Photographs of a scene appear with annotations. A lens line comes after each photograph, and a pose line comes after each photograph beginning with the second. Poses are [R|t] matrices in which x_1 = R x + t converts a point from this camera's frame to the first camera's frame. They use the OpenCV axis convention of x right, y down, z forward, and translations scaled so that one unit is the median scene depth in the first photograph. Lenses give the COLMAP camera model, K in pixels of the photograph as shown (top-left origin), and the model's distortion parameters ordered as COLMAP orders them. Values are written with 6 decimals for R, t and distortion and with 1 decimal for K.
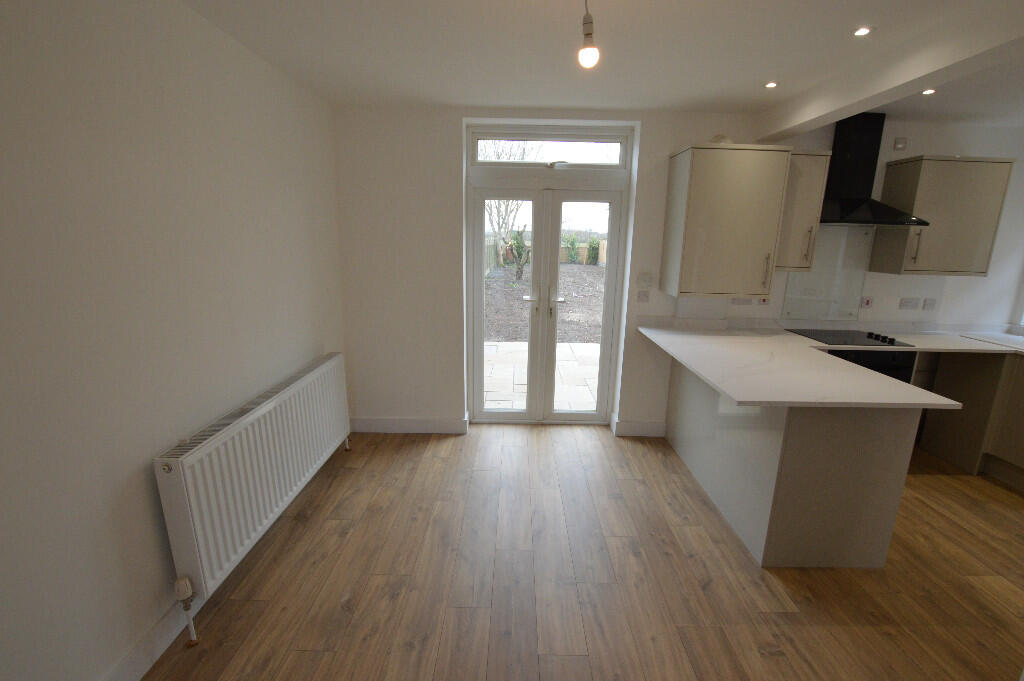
lens RADIAL K [[457.6, 0, 515.6], [0, 457.6, 346.5], [0, 0, 1]] dist [-0.041530, 0.008993]
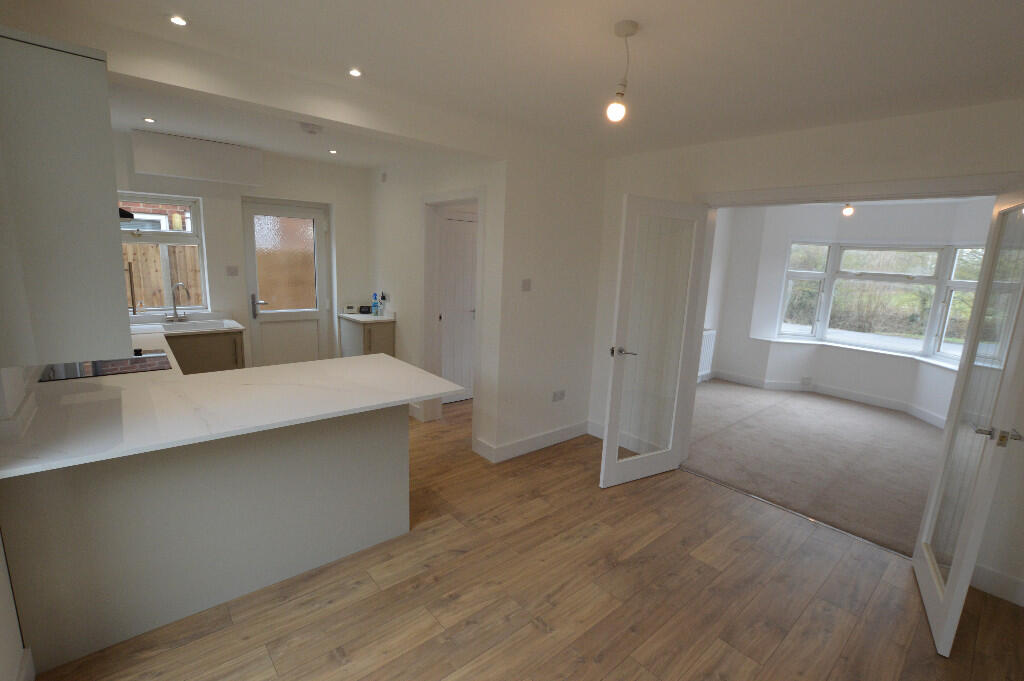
lens RADIAL K [[457.6, 0, 515.6], [0, 457.6, 346.5], [0, 0, 1]] dist [-0.041530, 0.008993]
pose [[-0.656297, -0.187354, 0.730872, -0.268366], [0.120471, 0.930231, 0.346637, -0.219909], [-0.744823, 0.315546, -0.587937, 0.881329]]
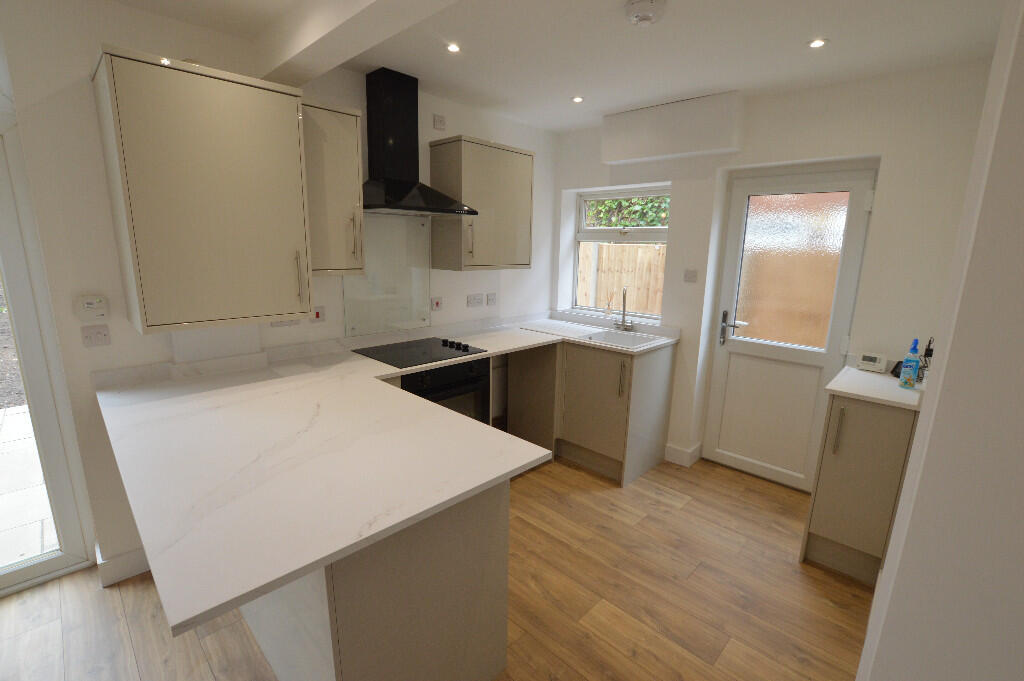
lens RADIAL K [[457.6, 0, 515.6], [0, 457.6, 346.5], [0, 0, 1]] dist [-0.041530, 0.008993]
pose [[0.690595, -0.159545, 0.705424, 0.257721], [0.156364, 0.985233, 0.069752, -0.056675], [-0.706136, 0.062133, 0.705345, 0.276504]]
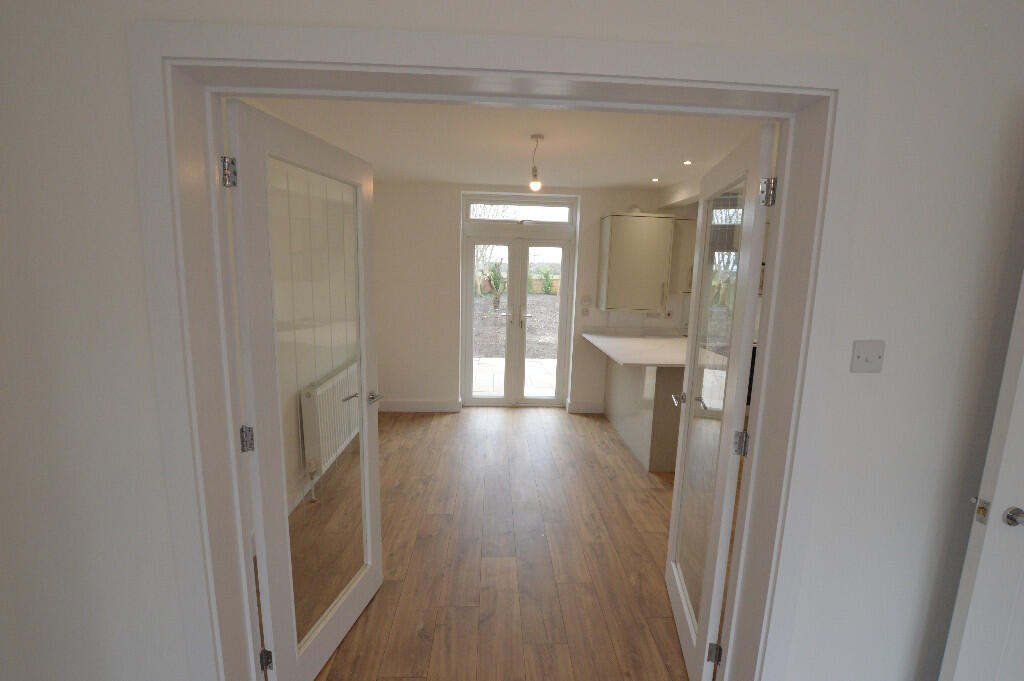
lens RADIAL K [[457.6, 0, 515.6], [0, 457.6, 346.5], [0, 0, 1]] dist [-0.041530, 0.008993]
pose [[0.998676, 0.000608, 0.051446, -0.014466], [0.002824, 0.997775, -0.066605, 0.095879], [-0.051372, 0.066663, 0.996452, -0.433287]]
